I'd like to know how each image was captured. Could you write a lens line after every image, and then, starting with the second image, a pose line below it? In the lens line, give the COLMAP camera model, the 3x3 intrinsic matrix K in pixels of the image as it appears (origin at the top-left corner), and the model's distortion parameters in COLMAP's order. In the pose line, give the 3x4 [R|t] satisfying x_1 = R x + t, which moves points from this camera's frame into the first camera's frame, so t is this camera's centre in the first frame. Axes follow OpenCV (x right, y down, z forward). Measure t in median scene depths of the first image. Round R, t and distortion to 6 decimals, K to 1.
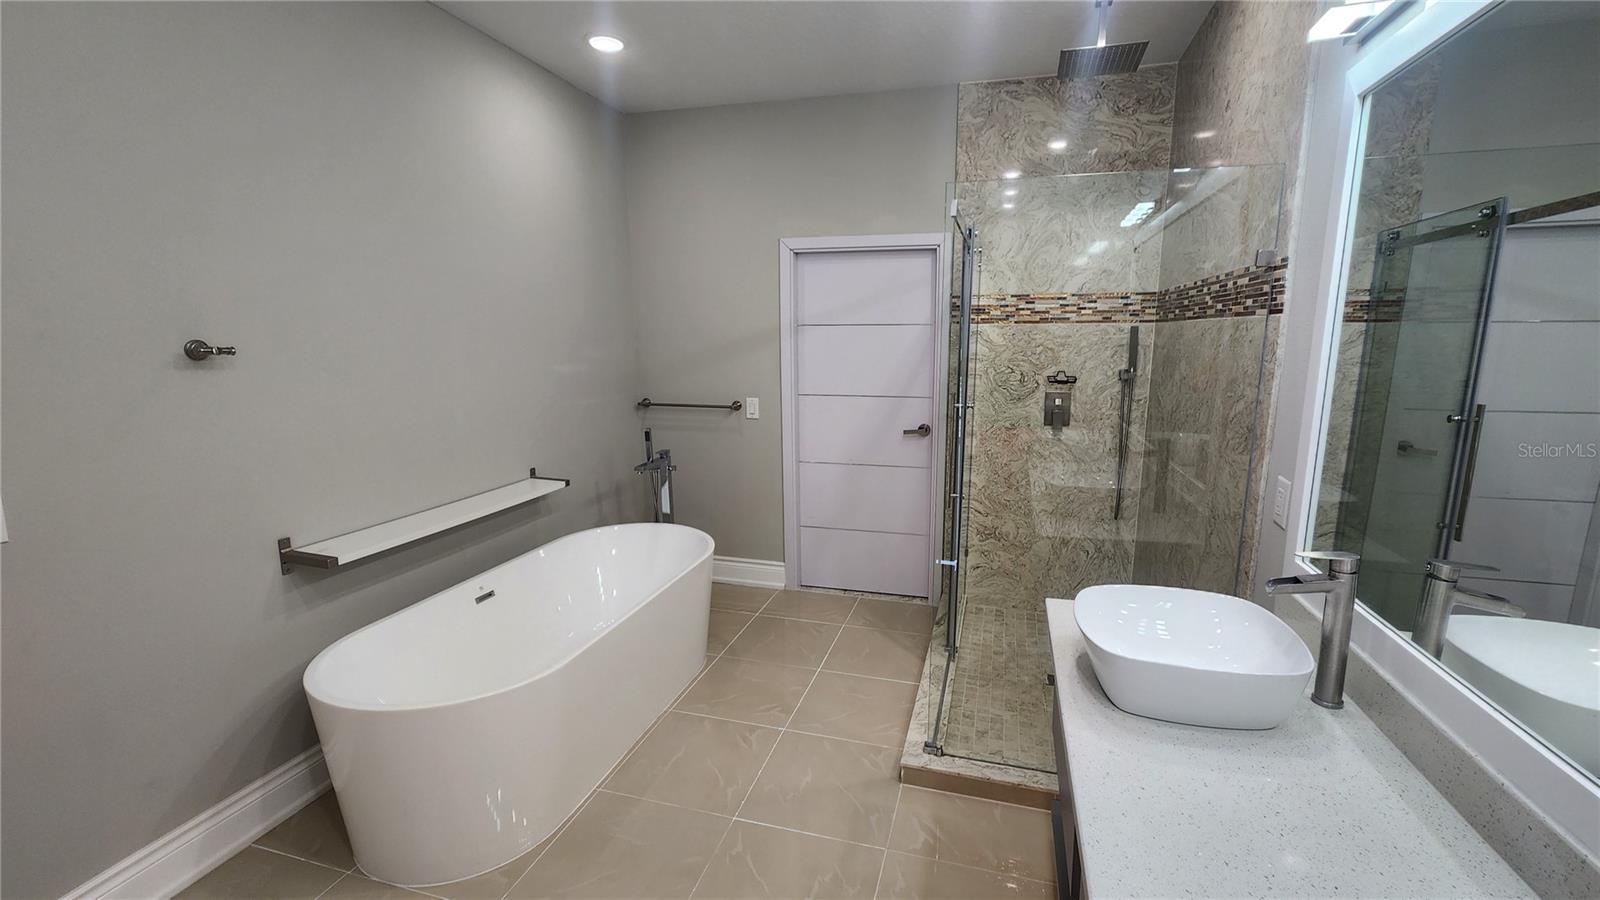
lens RADIAL K [[658.3, 0, 806.5], [0, 658.3, 448.5], [0, 0, 1]] dist [0.000991, -0.001715]
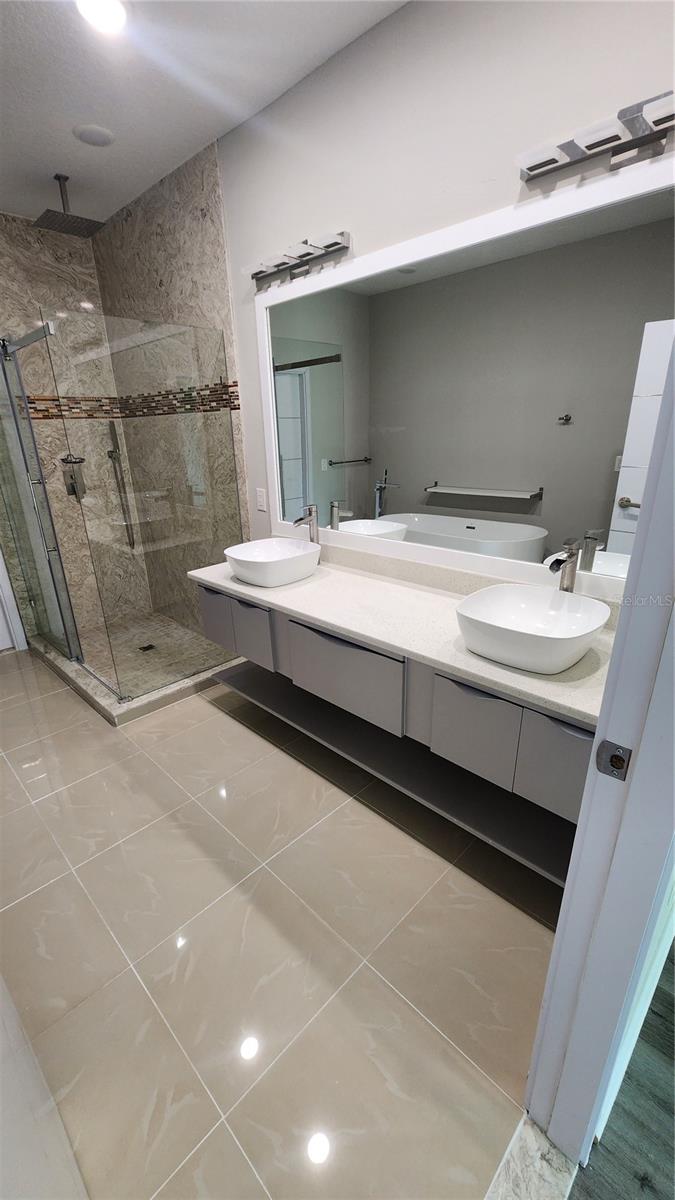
lens RADIAL K [[493.7, 0, 336.3], [0, 493.7, 616.2], [0, 0, 1]] dist [0.000991, -0.001715]
pose [[0.480261, -0.323198, 0.815410, -0.332039], [0.174258, 0.946264, 0.272430, 0.022566], [-0.859642, 0.011254, 0.510773, -0.032053]]
